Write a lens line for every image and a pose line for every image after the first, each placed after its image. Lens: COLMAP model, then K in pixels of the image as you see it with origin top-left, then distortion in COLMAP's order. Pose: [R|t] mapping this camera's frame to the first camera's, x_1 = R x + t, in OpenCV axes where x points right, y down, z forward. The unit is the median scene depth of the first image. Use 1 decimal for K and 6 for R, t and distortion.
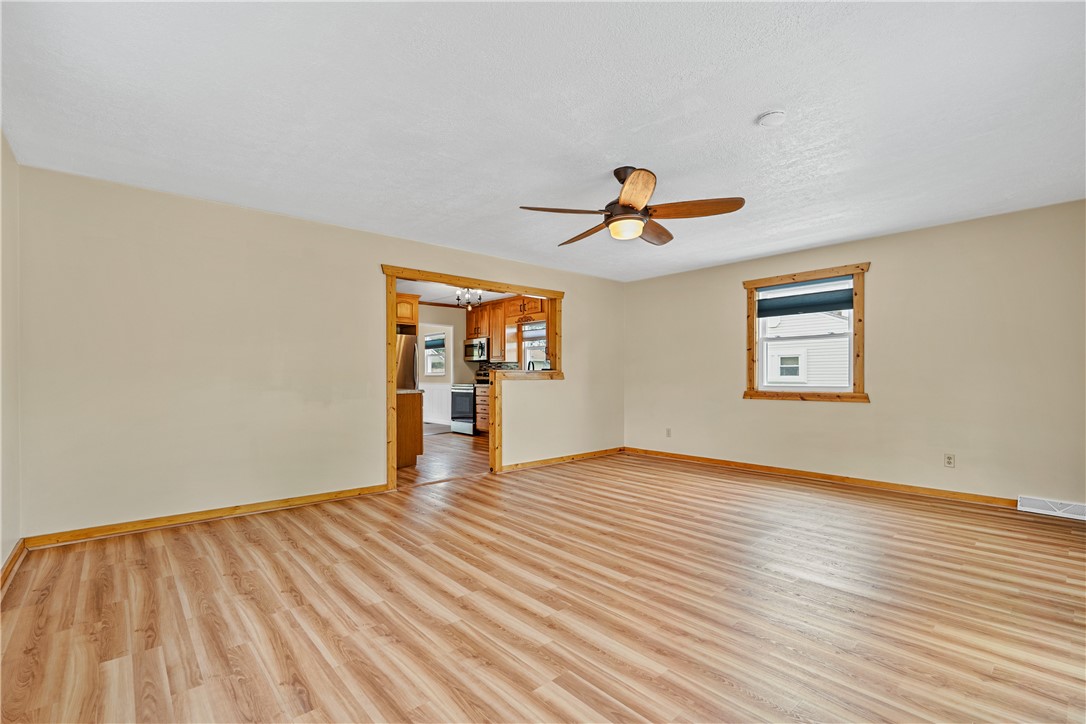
lens RADIAL K [[479.1, 0, 546.7], [0, 479.1, 375.3], [0, 0, 1]] dist [-0.001790, 0.000371]
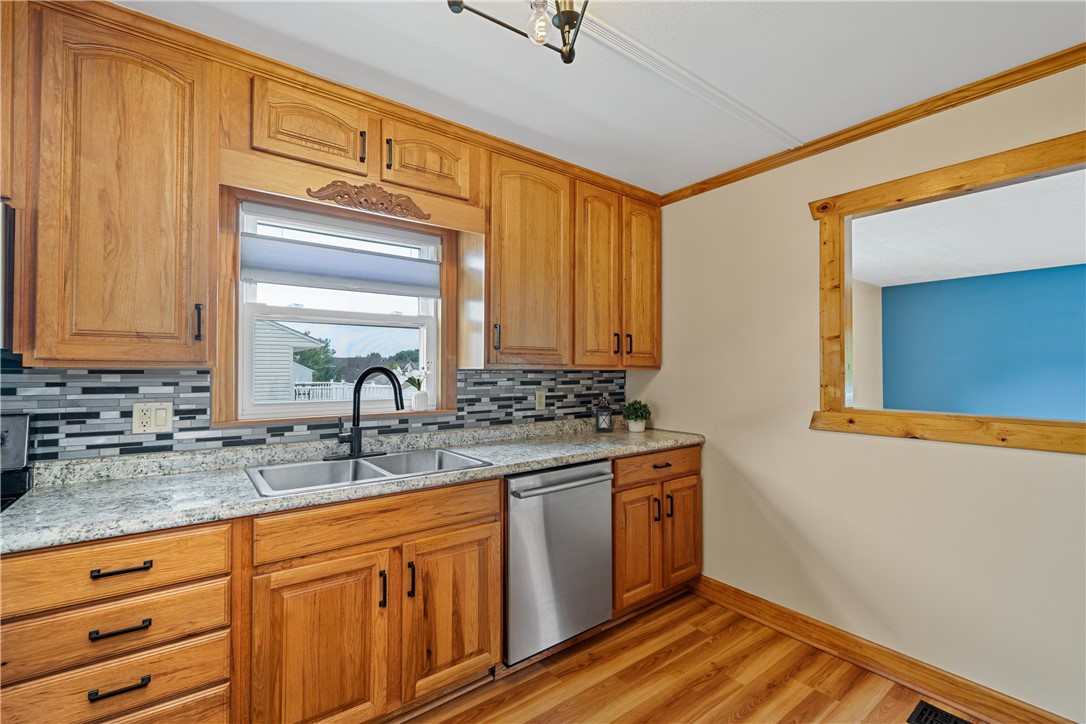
lens RADIAL K [[476.8, 0, 544.5], [0, 476.8, 364.2], [0, 0, 1]] dist [-0.001676, 0.000554]
pose [[0.087191, 0.013448, 0.996101, -0.258297], [-0.003519, 0.999907, -0.013191, -0.026829], [-0.996185, -0.002355, 0.087230, 0.820506]]
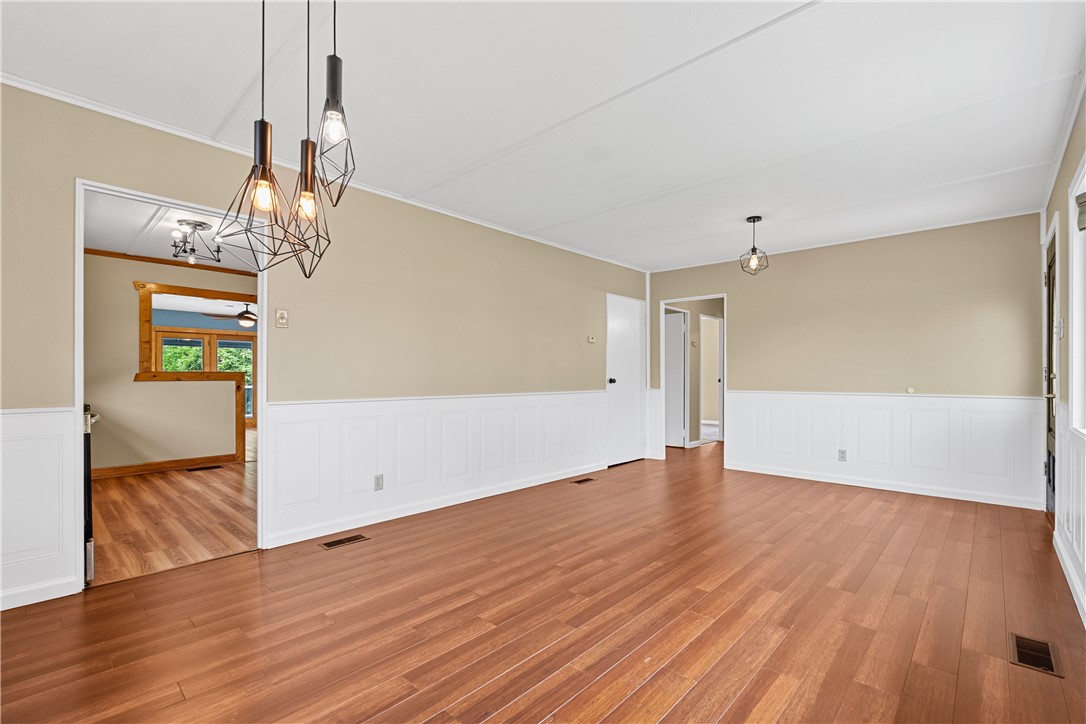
lens RADIAL K [[479.1, 0, 546.7], [0, 479.1, 375.3], [0, 0, 1]] dist [-0.001790, 0.000371]
pose [[-0.996307, 0.004242, -0.085755, -0.450755], [0.004774, 0.999971, -0.005998, 0.004183], [0.085727, -0.006385, -0.996298, 1.347644]]
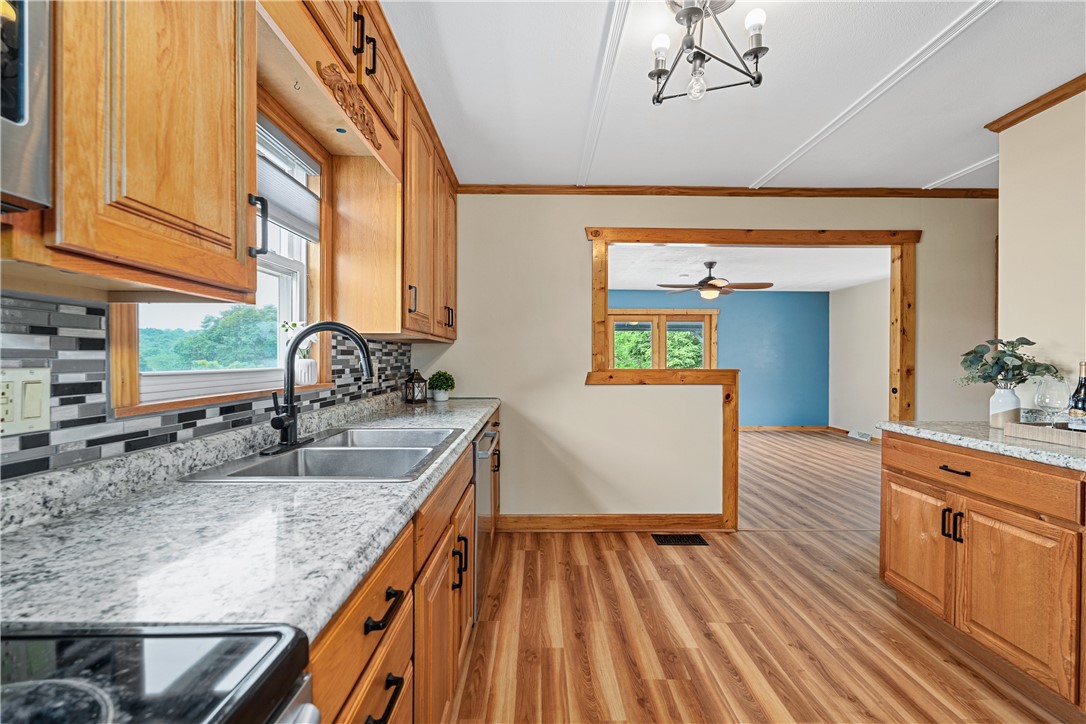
lens RADIAL K [[475.4, 0, 546.9], [0, 475.4, 360.9], [0, 0, 1]] dist [-0.001841, 0.000536]
pose [[-0.751131, -0.003635, 0.660143, -0.209961], [-0.002618, 0.999993, 0.002528, -0.014615], [-0.660148, 0.000171, -0.751136, 1.005057]]
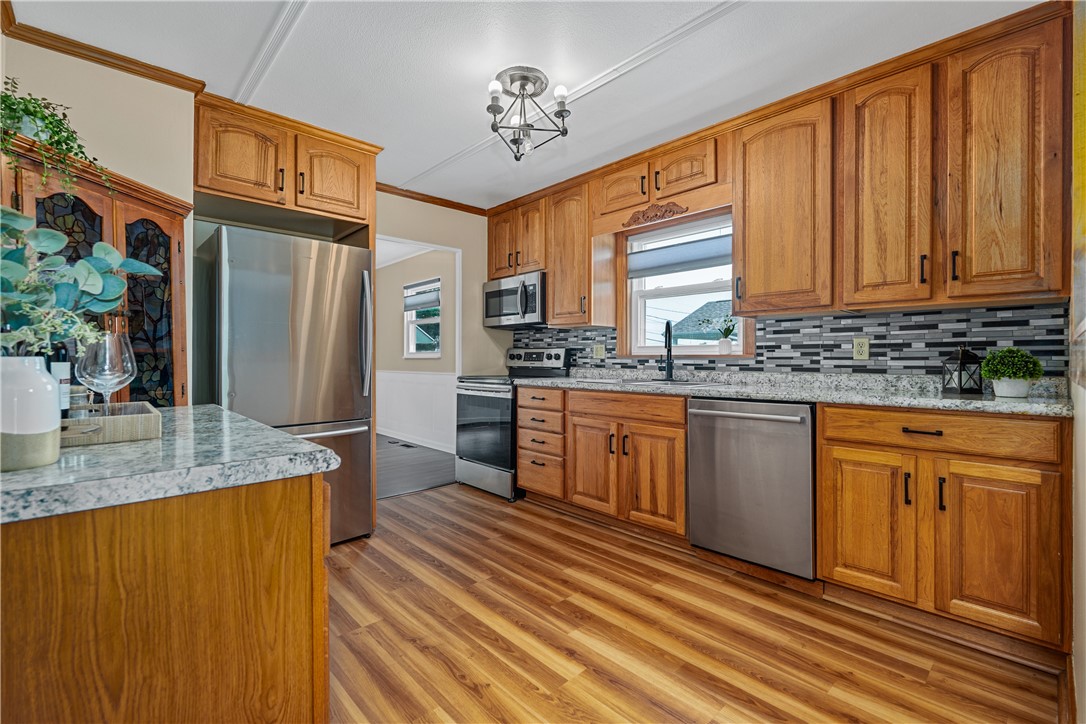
lens RADIAL K [[475.4, 0, 546.9], [0, 475.4, 360.9], [0, 0, 1]] dist [-0.001841, 0.000536]
pose [[0.999782, 0.003193, 0.020640, -0.127745], [-0.003337, 0.999971, 0.006913, -0.000461], [-0.020617, -0.006980, 0.999763, 0.568895]]
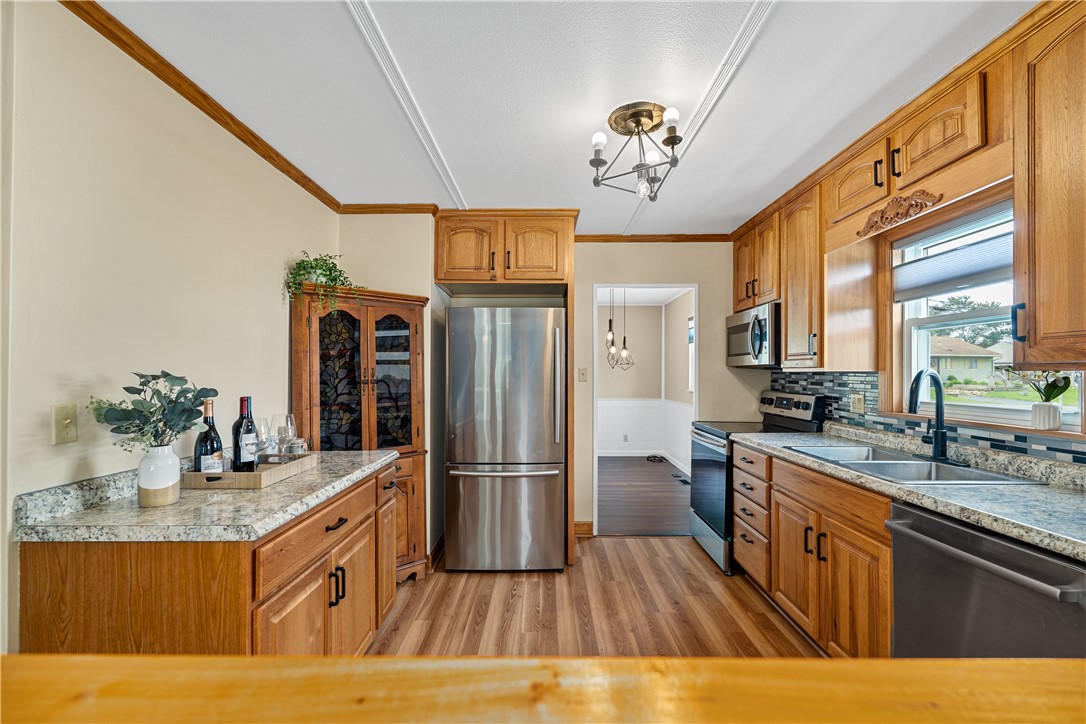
lens RADIAL K [[479.1, 0, 546.7], [0, 479.1, 375.3], [0, 0, 1]] dist [-0.001790, 0.000371]
pose [[0.743655, 0.007242, -0.668524, -0.011192], [-0.003349, 0.999969, 0.007108, -0.026694], [0.668555, -0.003047, 0.743656, 0.625342]]
